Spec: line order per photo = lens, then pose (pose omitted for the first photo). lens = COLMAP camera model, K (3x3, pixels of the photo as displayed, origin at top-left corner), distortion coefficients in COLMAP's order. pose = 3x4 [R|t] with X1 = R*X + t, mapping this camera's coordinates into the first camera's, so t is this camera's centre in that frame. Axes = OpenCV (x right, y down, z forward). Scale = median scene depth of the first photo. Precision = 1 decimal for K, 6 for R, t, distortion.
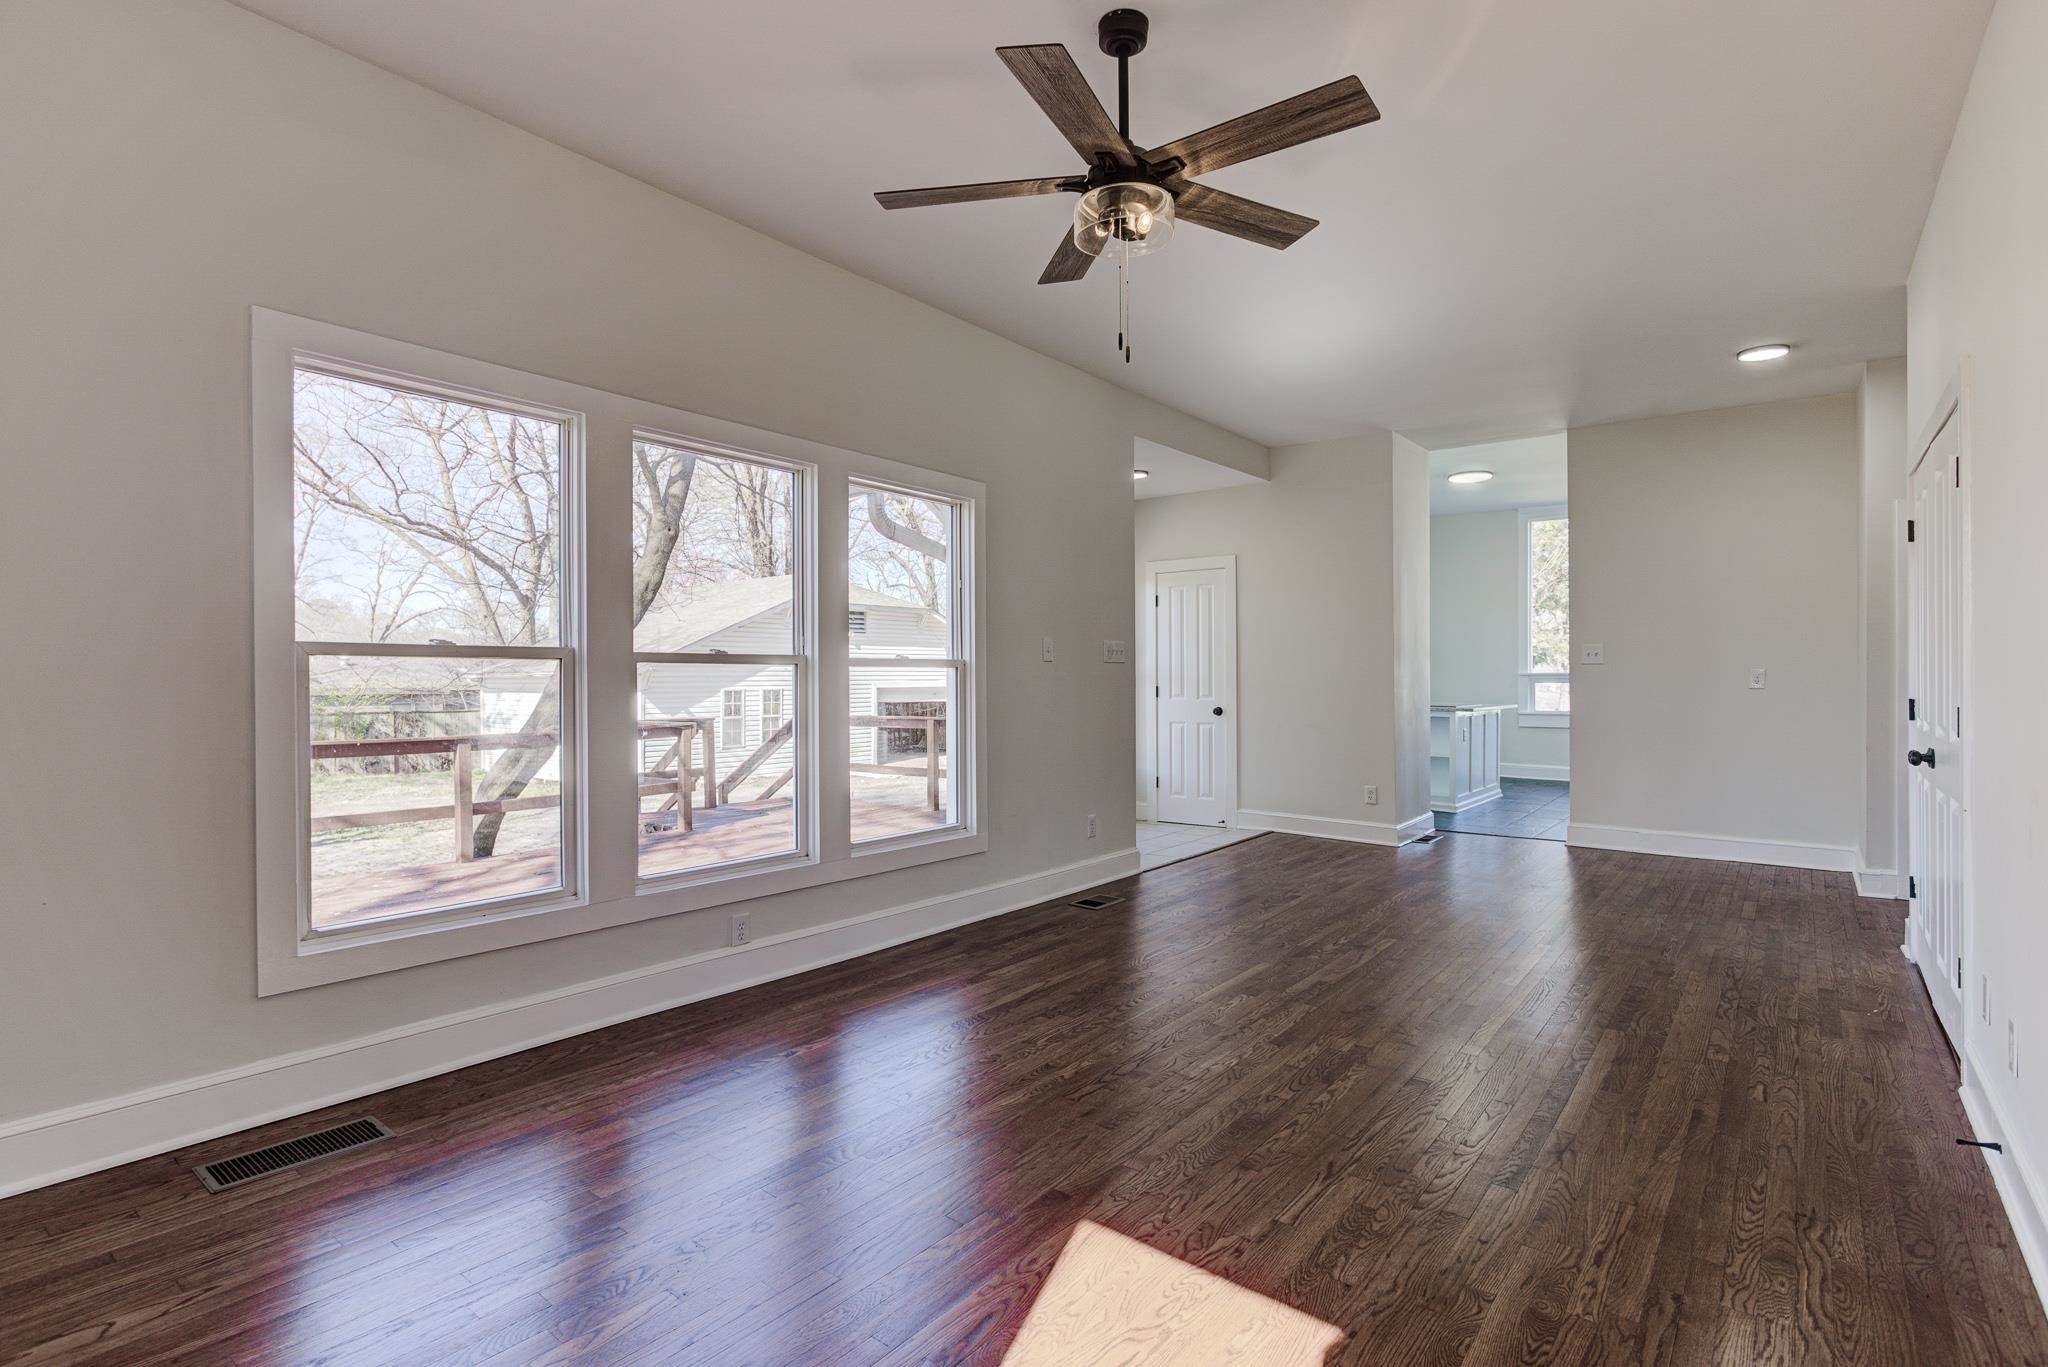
lens RADIAL K [[991.3, 0, 1007.9], [0, 991.3, 675.6], [0, 0, 1]] dist [-0.006997, 0.003067]
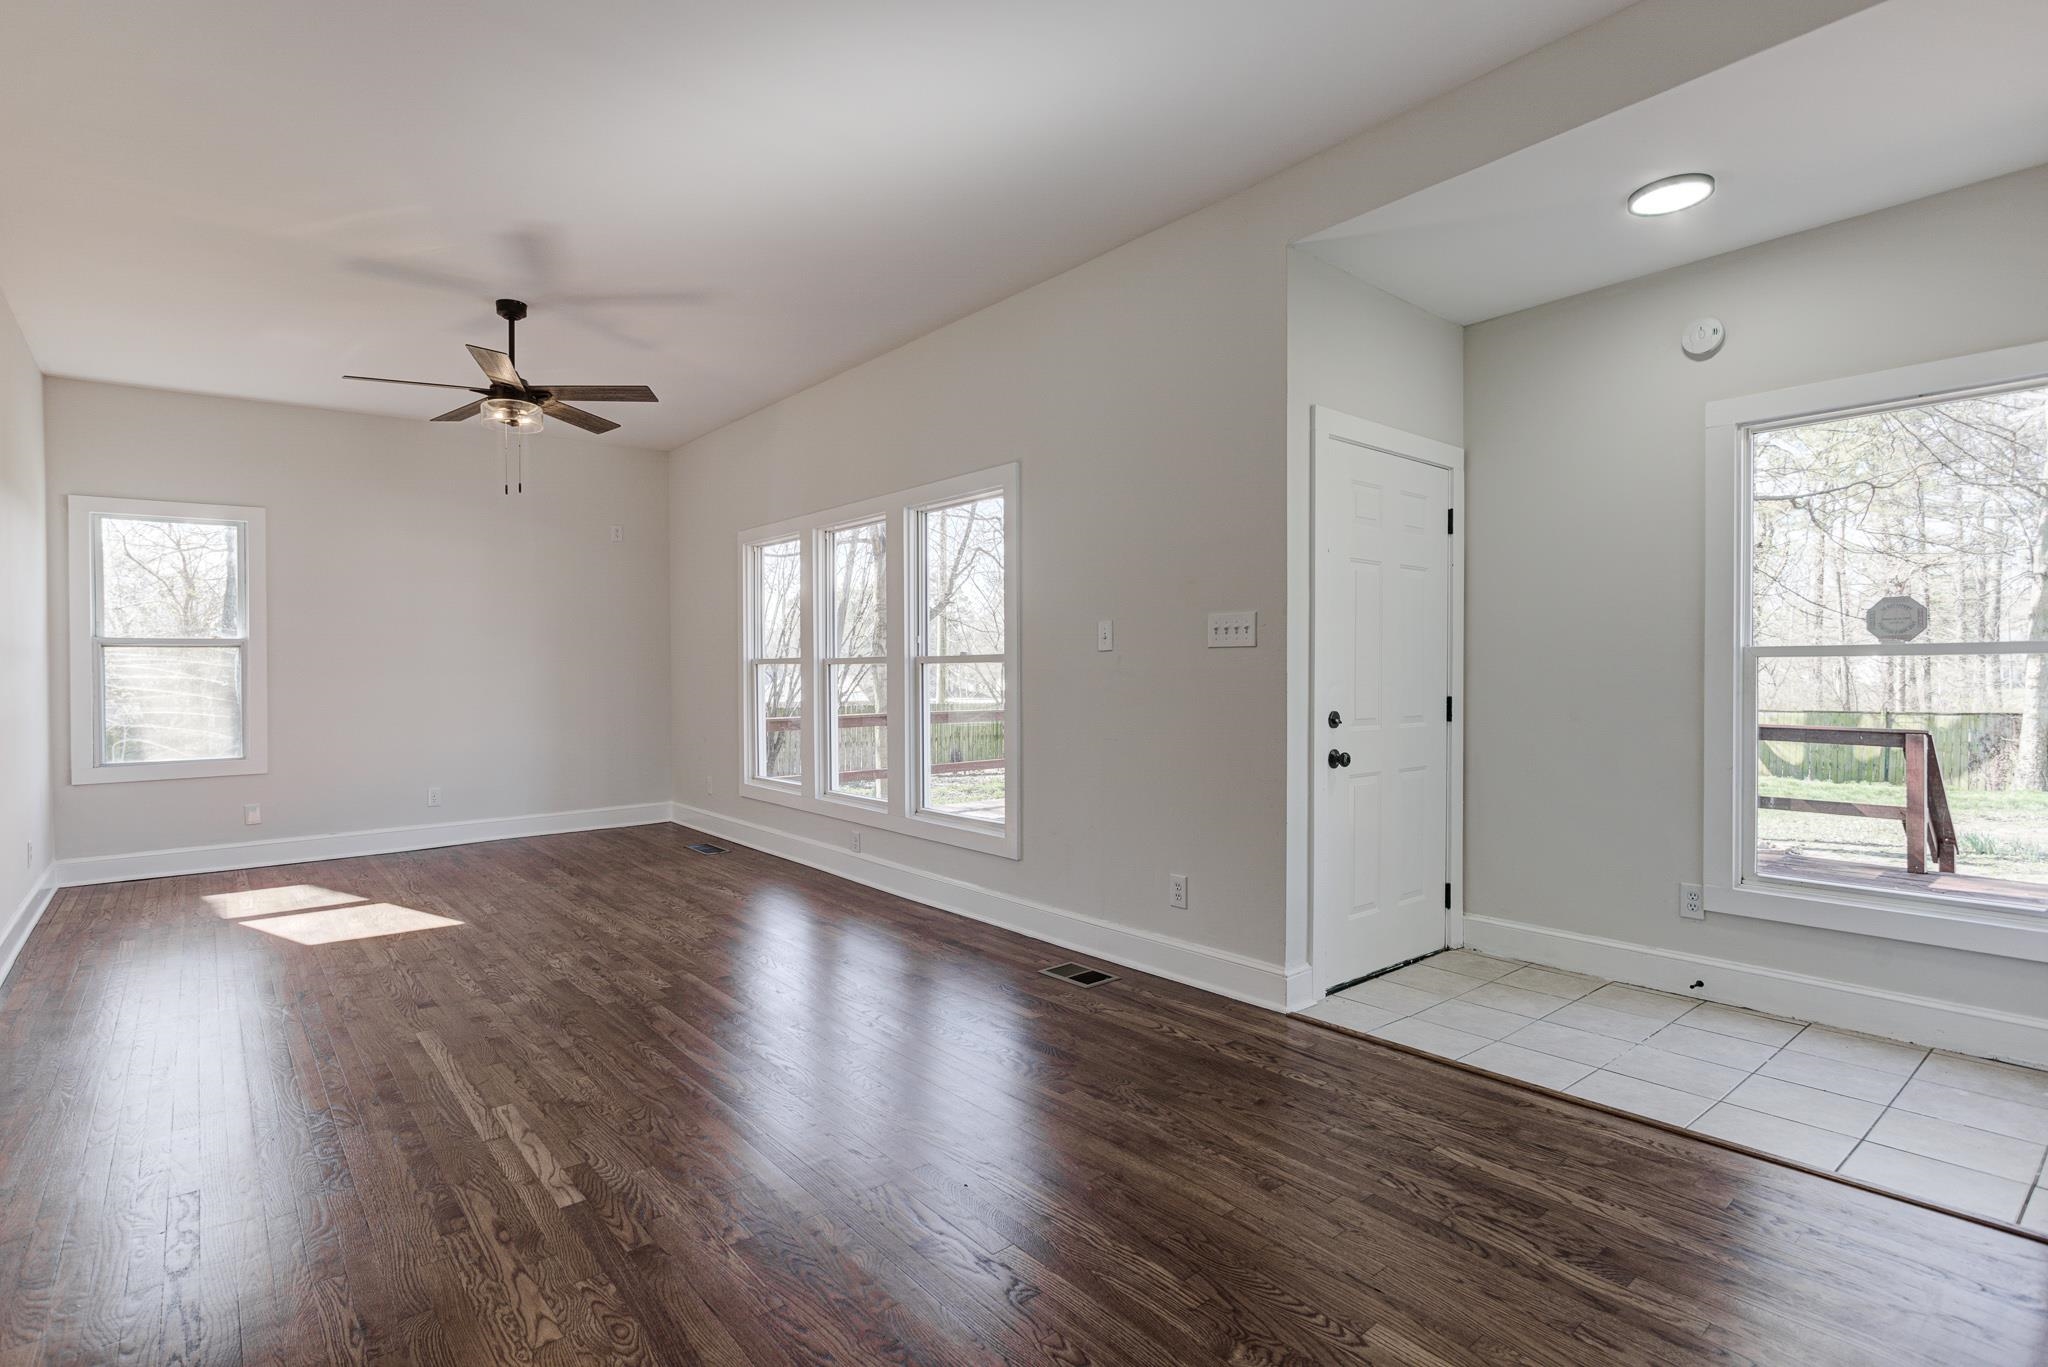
lens RADIAL K [[991.3, 0, 1011.5], [0, 991.3, 688.2], [0, 0, 1]] dist [-0.006997, 0.003067]
pose [[-0.216325, 0.004499, -0.976311, 1.093644], [-0.002833, 0.999982, 0.005235, 0.016930], [0.976317, 0.003898, -0.216309, 1.496384]]
